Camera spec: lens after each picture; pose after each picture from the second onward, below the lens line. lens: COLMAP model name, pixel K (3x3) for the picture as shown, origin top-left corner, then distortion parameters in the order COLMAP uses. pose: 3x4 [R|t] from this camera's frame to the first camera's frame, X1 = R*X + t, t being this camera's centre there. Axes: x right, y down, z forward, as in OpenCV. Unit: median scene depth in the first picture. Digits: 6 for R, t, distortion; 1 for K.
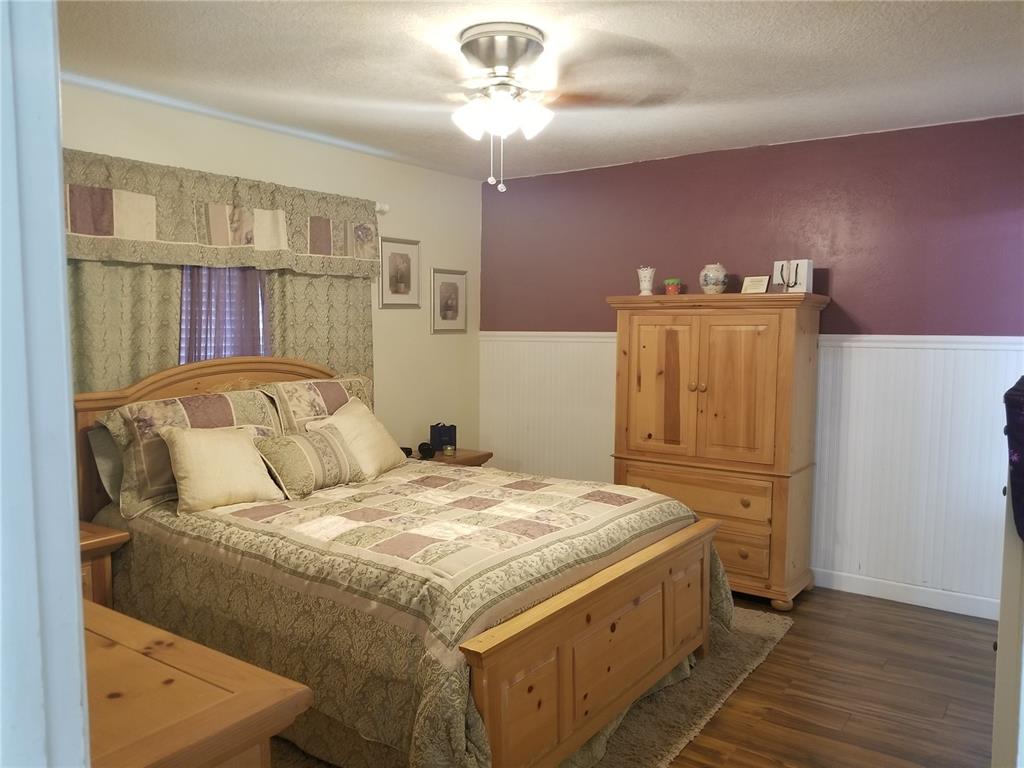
lens RADIAL K [[803.7, 0, 502.2], [0, 803.7, 383.4], [0, 0, 1]] dist [0.080074, -0.118012]
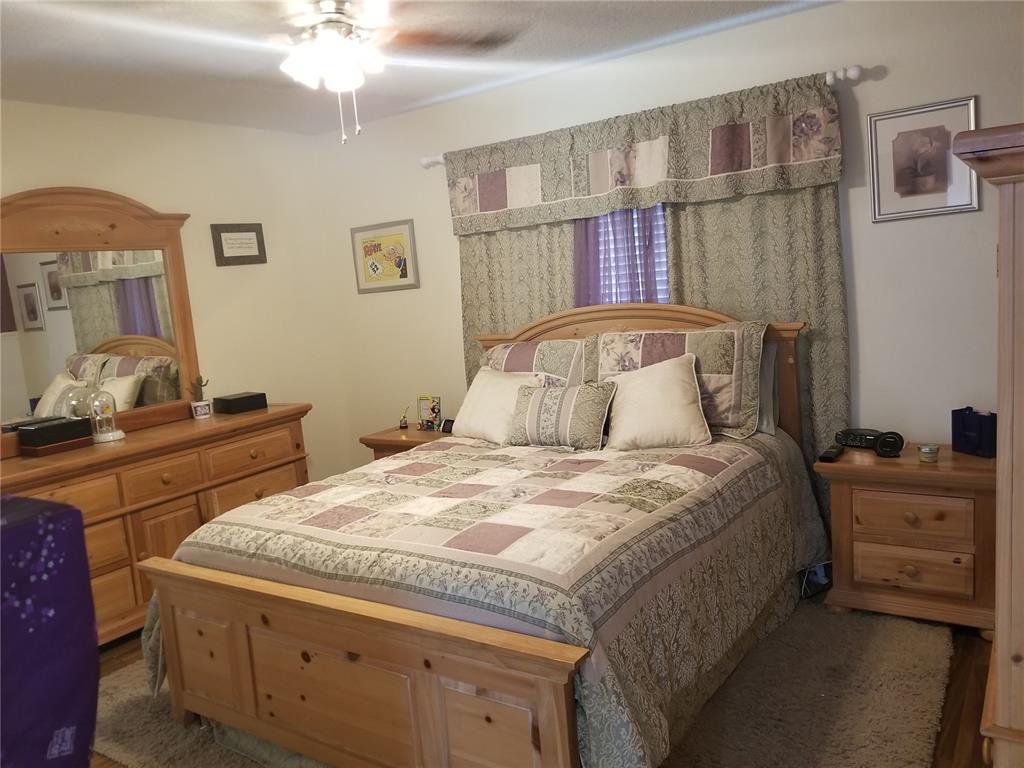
lens RADIAL K [[803.7, 0, 502.2], [0, 803.7, 388.7], [0, 0, 1]] dist [0.080074, -0.118012]
pose [[0.016188, 0.132788, -0.991012, 0.742948], [0.011316, 0.991054, 0.132978, -0.069463], [0.999805, -0.013367, 0.014541, 0.937920]]
